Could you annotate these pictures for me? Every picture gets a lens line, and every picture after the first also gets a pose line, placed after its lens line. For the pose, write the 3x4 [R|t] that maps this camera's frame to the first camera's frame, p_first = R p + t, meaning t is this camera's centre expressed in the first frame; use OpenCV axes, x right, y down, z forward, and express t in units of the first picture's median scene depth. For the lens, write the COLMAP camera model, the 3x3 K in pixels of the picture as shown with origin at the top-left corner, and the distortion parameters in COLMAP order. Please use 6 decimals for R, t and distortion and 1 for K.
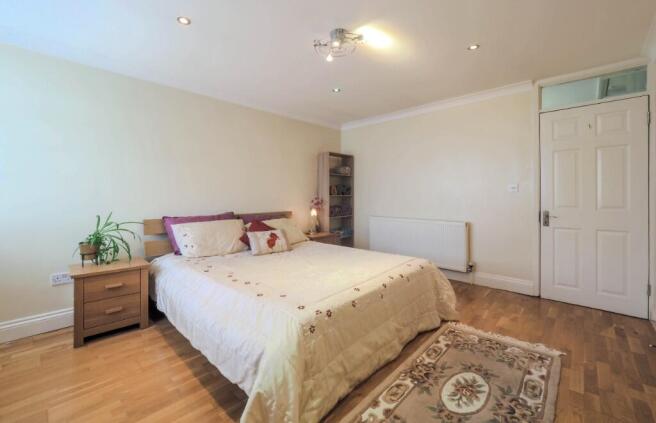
lens RADIAL K [[280.2, 0, 329.5], [0, 280.2, 197.4], [0, 0, 1]] dist [0.000057, -0.000047]
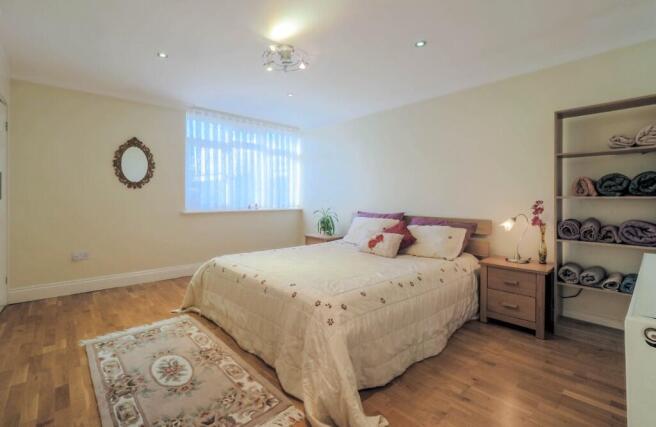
lens RADIAL K [[296.9, 0, 328.8], [0, 296.9, 202.2], [0, 0, 1]] dist [-0.000021, -0.000059]
pose [[-0.089792, 0.017966, -0.995798, 1.532207], [-0.000999, 0.999835, 0.018129, -0.010651], [0.995960, 0.002622, -0.089759, 1.649575]]
